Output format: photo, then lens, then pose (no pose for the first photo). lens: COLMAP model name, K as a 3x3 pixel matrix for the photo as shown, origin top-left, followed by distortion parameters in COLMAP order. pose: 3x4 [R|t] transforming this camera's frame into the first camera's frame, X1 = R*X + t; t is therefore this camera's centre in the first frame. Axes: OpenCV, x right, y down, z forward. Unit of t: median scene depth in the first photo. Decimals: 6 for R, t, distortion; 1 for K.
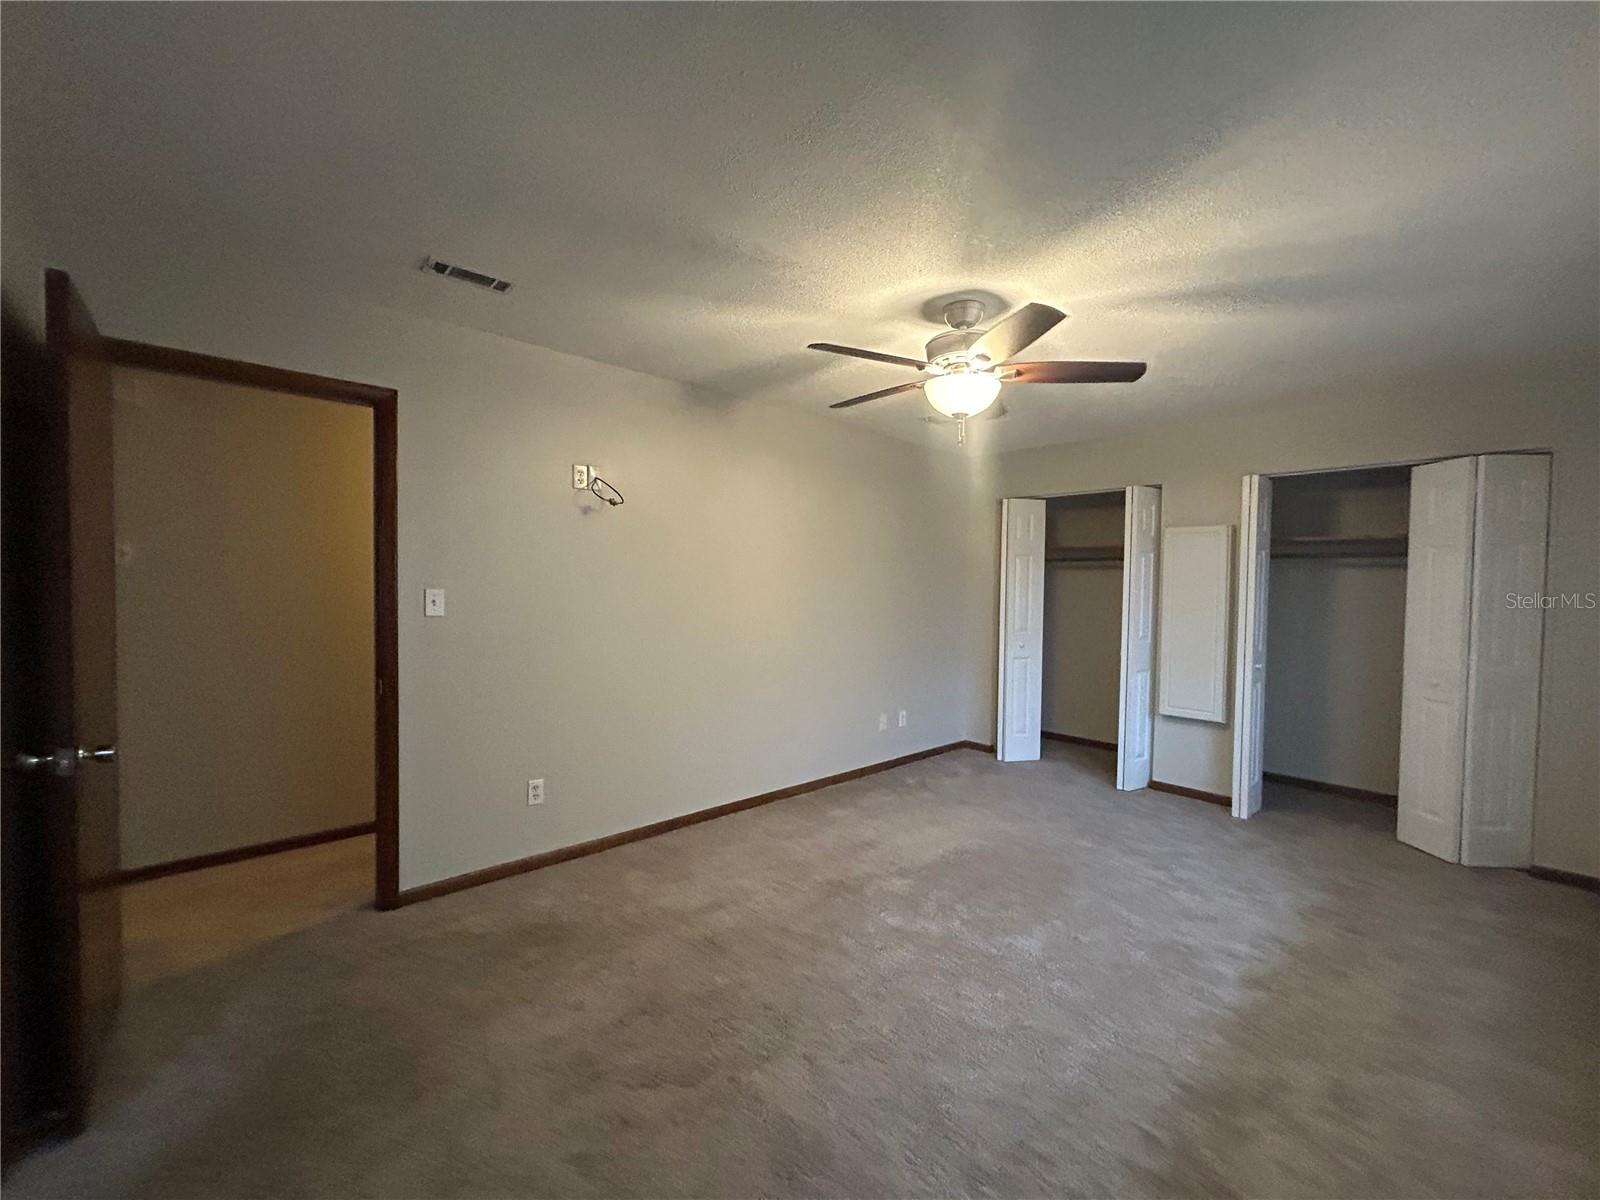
lens RADIAL K [[643.8, 0, 799.9], [0, 643.8, 603.6], [0, 0, 1]] dist [0.000792, 0.000191]
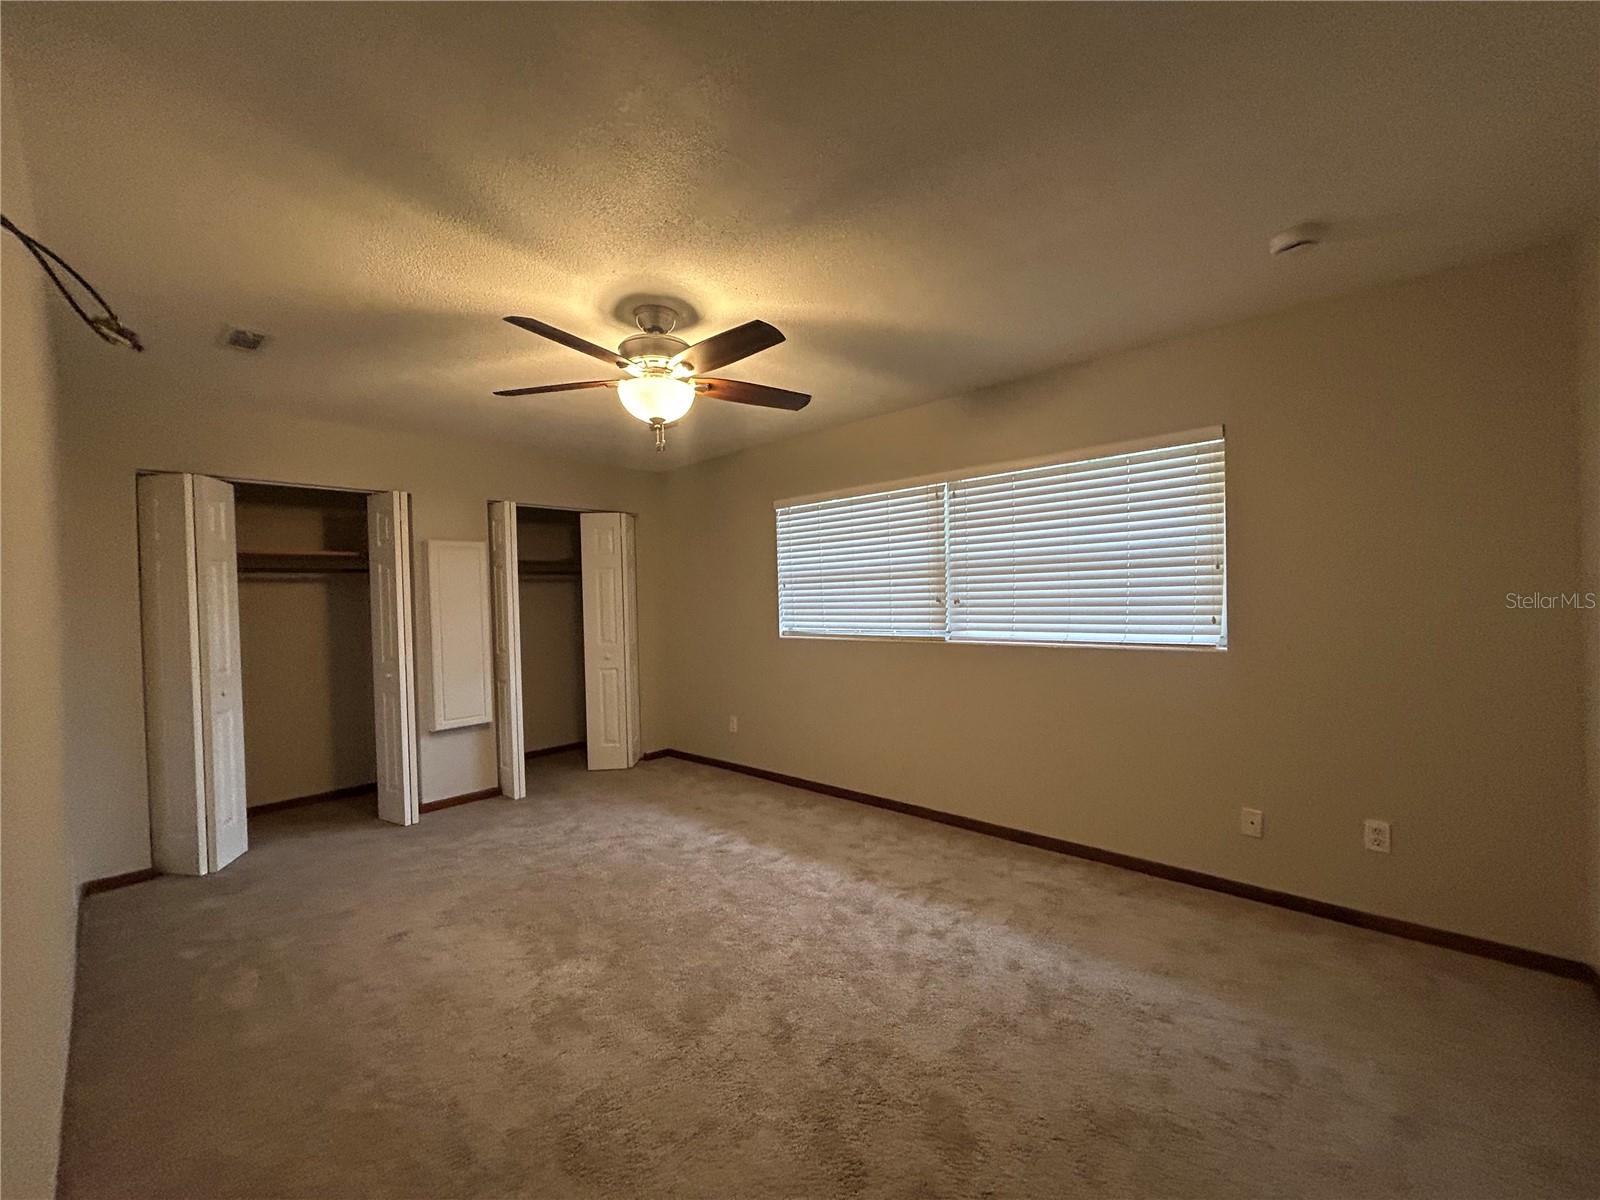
lens RADIAL K [[644.7, 0, 799.0], [0, 644.7, 612.7], [0, 0, 1]] dist [0.024283, 0.000042]
pose [[-0.073471, -0.039255, 0.996524, -0.550636], [0.054711, 0.997562, 0.043330, -0.022826], [-0.995796, 0.057704, -0.071144, 0.628646]]
